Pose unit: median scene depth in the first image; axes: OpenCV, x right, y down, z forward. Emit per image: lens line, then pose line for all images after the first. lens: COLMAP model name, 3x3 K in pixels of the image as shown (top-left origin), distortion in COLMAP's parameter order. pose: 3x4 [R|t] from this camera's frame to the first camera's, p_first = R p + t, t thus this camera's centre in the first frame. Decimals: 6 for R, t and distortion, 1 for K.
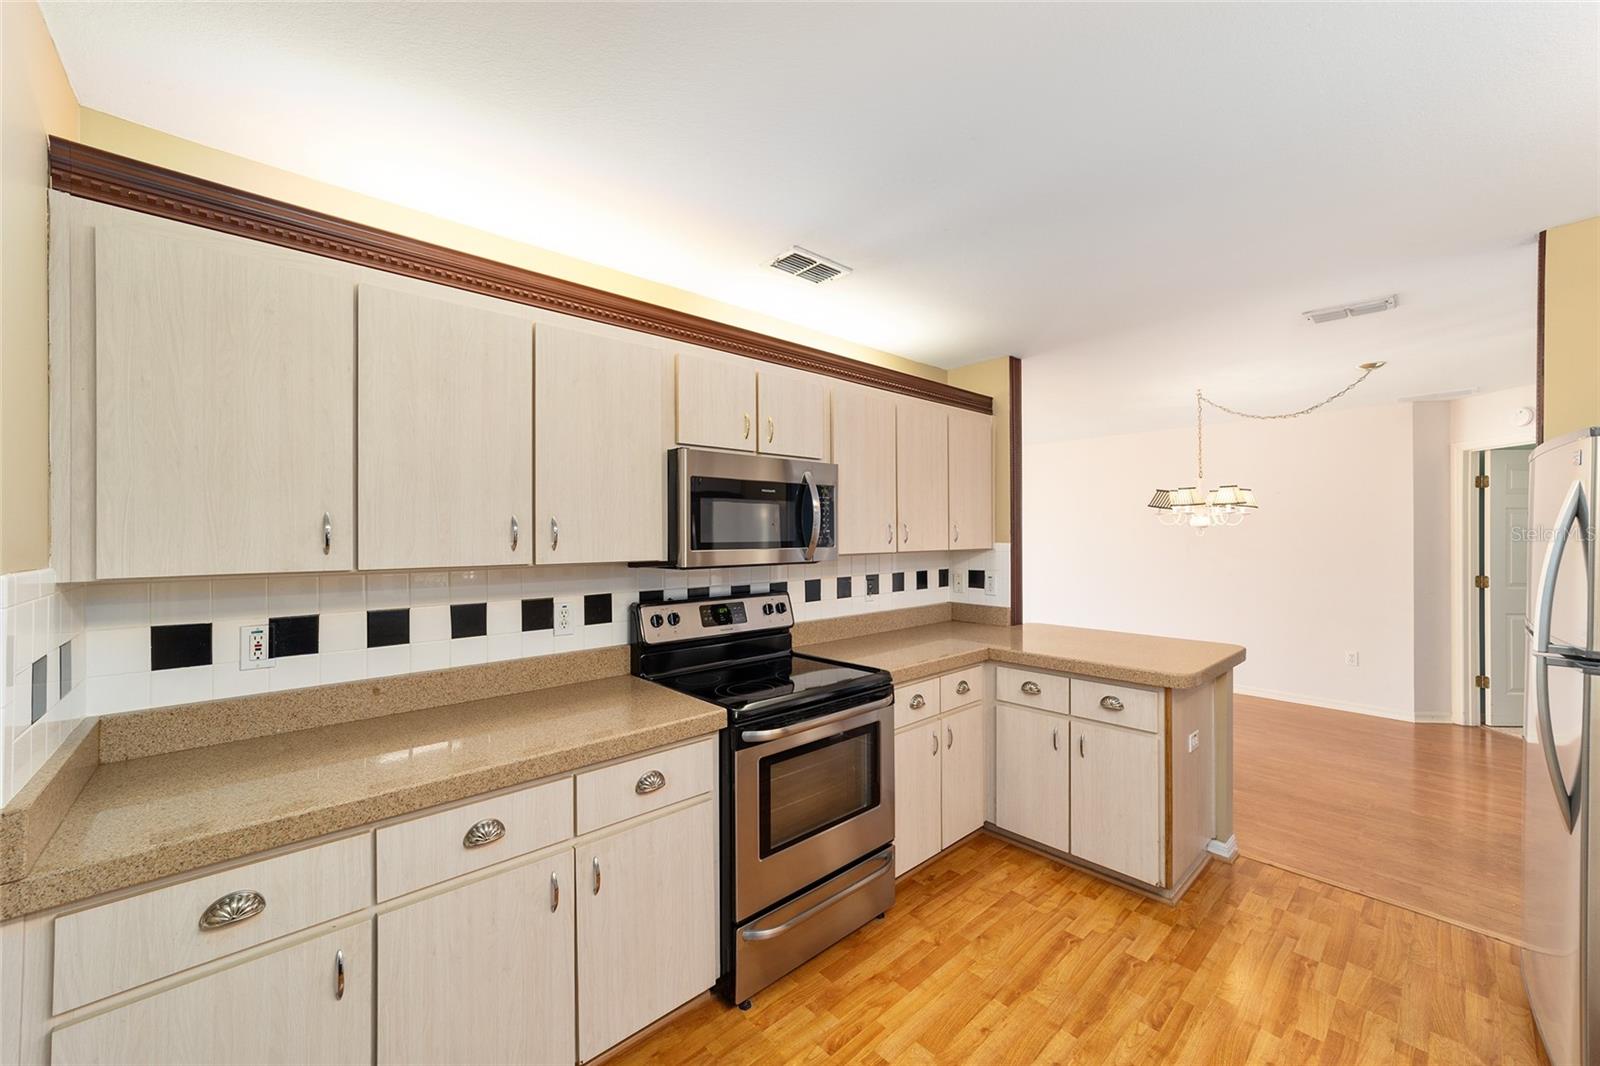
lens RADIAL K [[615.7, 0, 785.3], [0, 615.7, 529.4], [0, 0, 1]] dist [-0.012421, 0.007138]
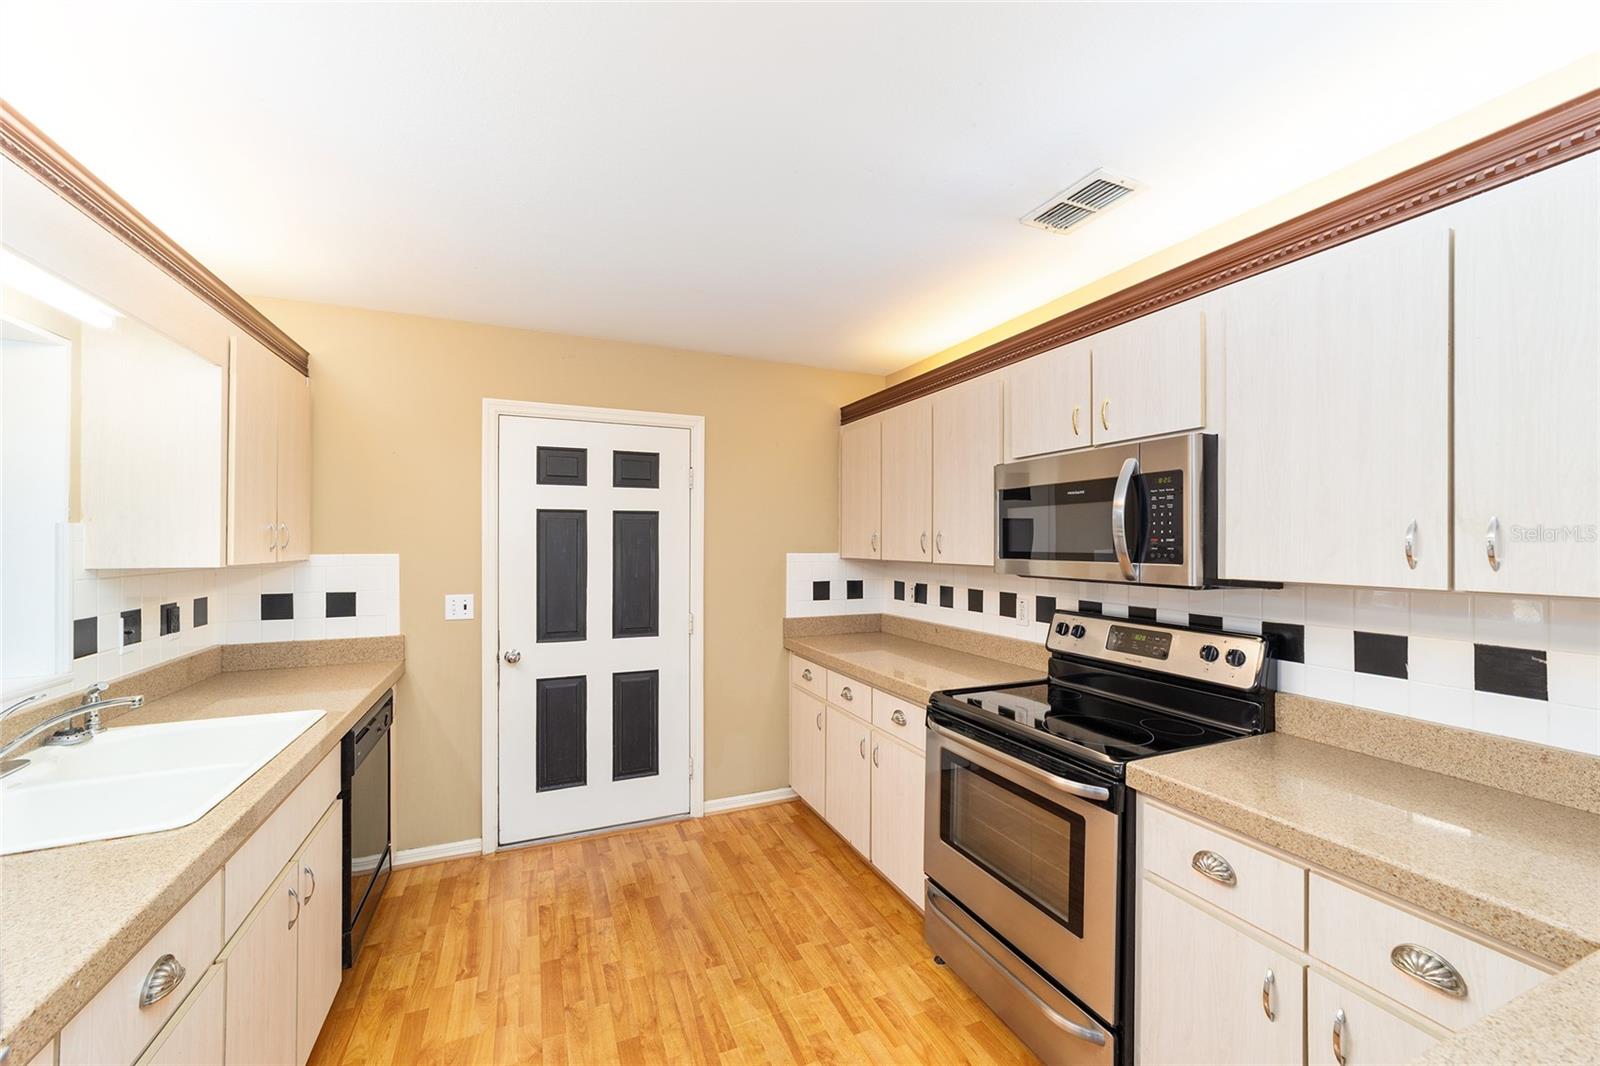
lens RADIAL K [[615.7, 0, 794.4], [0, 615.7, 543.0], [0, 0, 1]] dist [-0.012421, 0.007138]
pose [[-0.315628, -0.002630, -0.948879, 0.882289], [-0.004572, 0.999989, -0.001251, 0.010719], [0.948872, 0.003943, -0.315636, 0.891895]]
